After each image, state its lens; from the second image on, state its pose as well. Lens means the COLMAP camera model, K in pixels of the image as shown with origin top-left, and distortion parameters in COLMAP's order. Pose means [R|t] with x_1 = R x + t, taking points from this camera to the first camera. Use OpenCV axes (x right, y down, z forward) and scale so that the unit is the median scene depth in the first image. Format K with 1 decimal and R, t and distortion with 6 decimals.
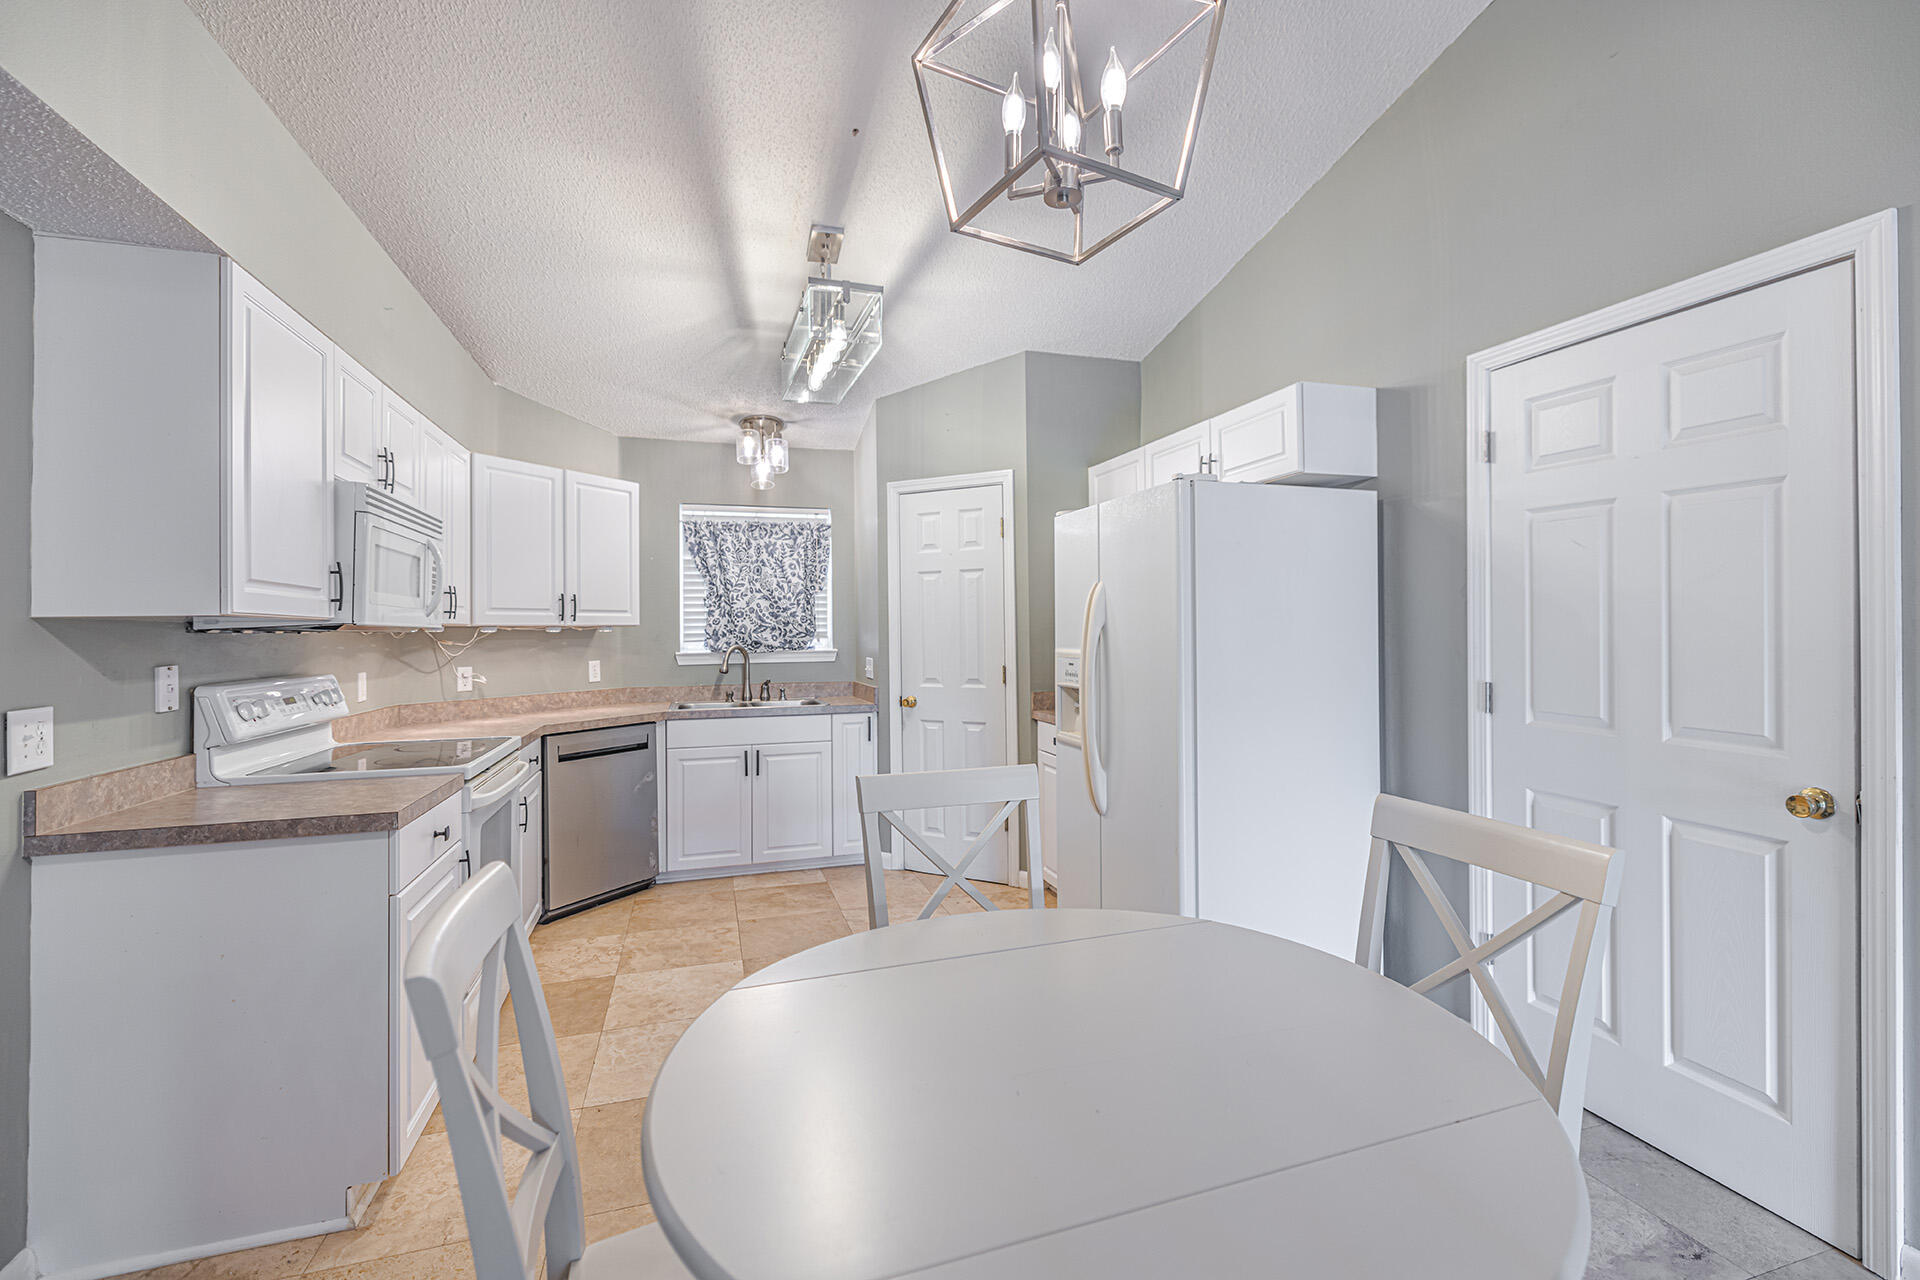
lens RADIAL K [[843.0, 0, 982.2], [0, 843.0, 610.3], [0, 0, 1]] dist [0.000079, -0.001299]
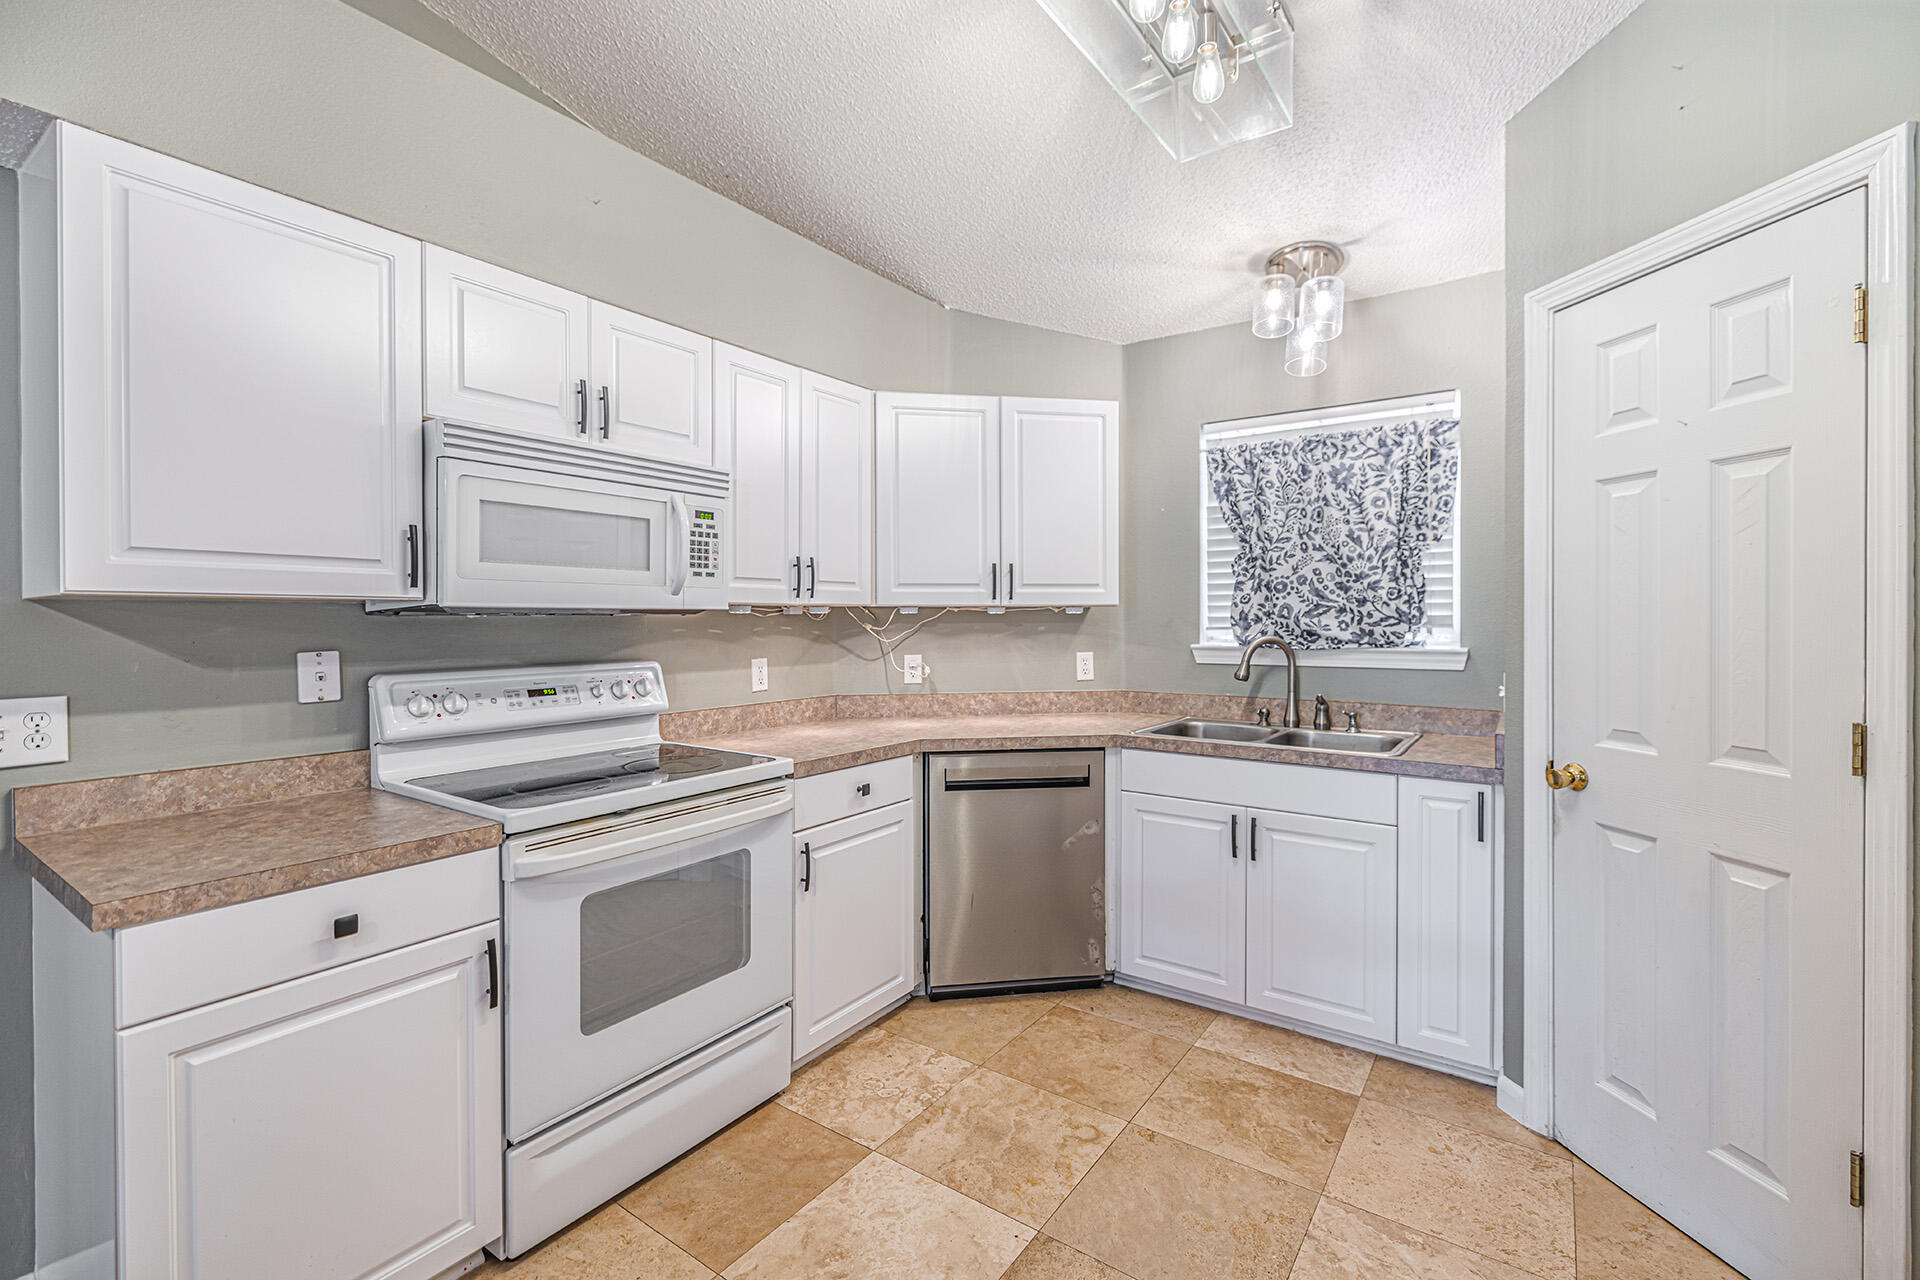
lens RADIAL K [[843.0, 0, 949.8], [0, 843.0, 624.5], [0, 0, 1]] dist [0.000079, -0.001299]
pose [[0.589948, 0.017970, -0.807241, 0.080851], [0.016260, 0.999285, 0.034128, 0.008256], [0.807277, -0.033260, 0.589234, 0.496208]]
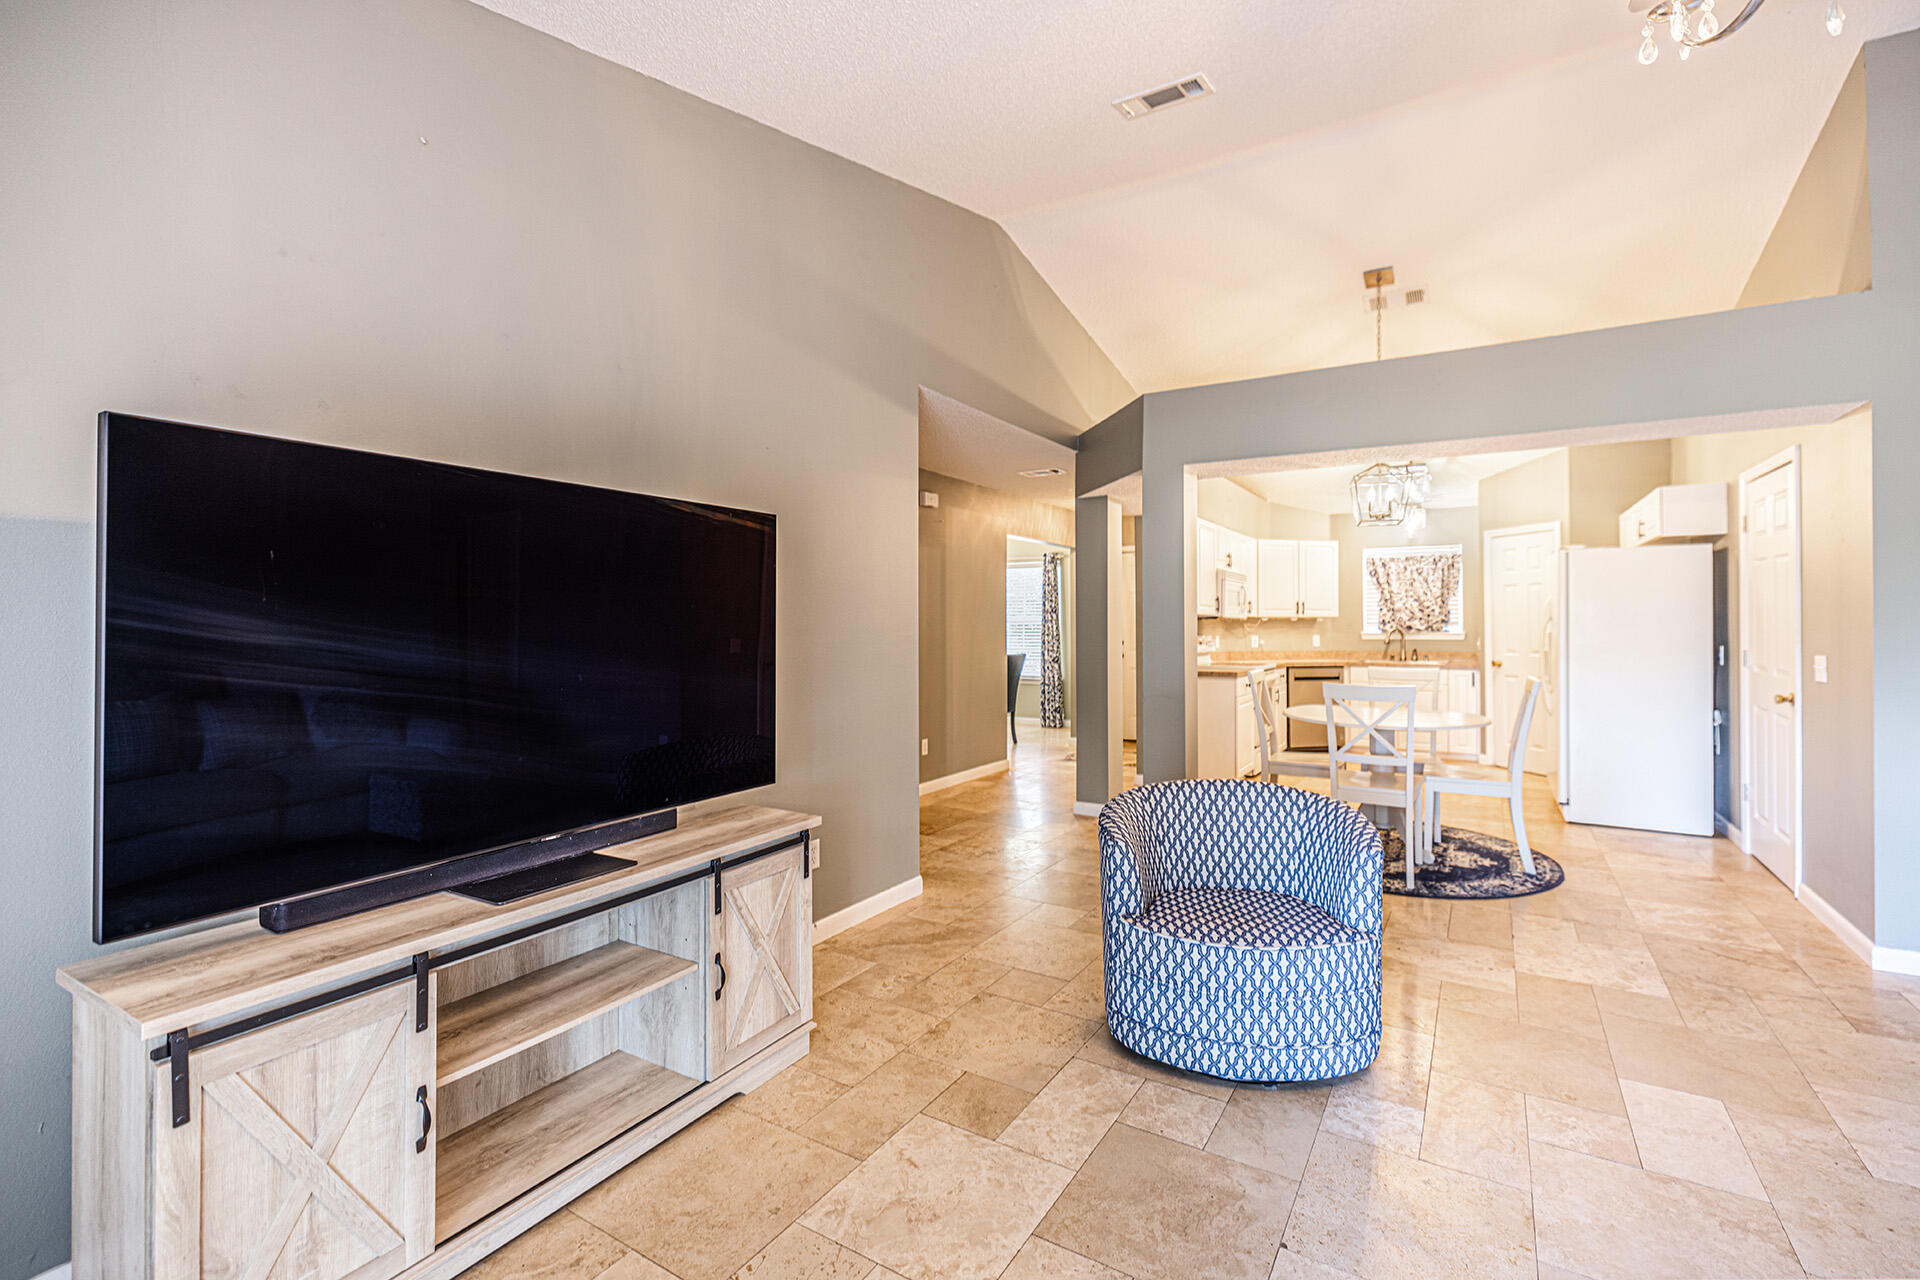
lens RADIAL K [[843.0, 0, 965.7], [0, 843.0, 620.8], [0, 0, 1]] dist [0.000079, -0.001299]
pose [[0.638947, 0.006608, -0.769222, 0.539799], [0.013968, 0.999699, 0.020190, -0.024303], [0.769124, -0.023644, 0.638662, -0.892496]]
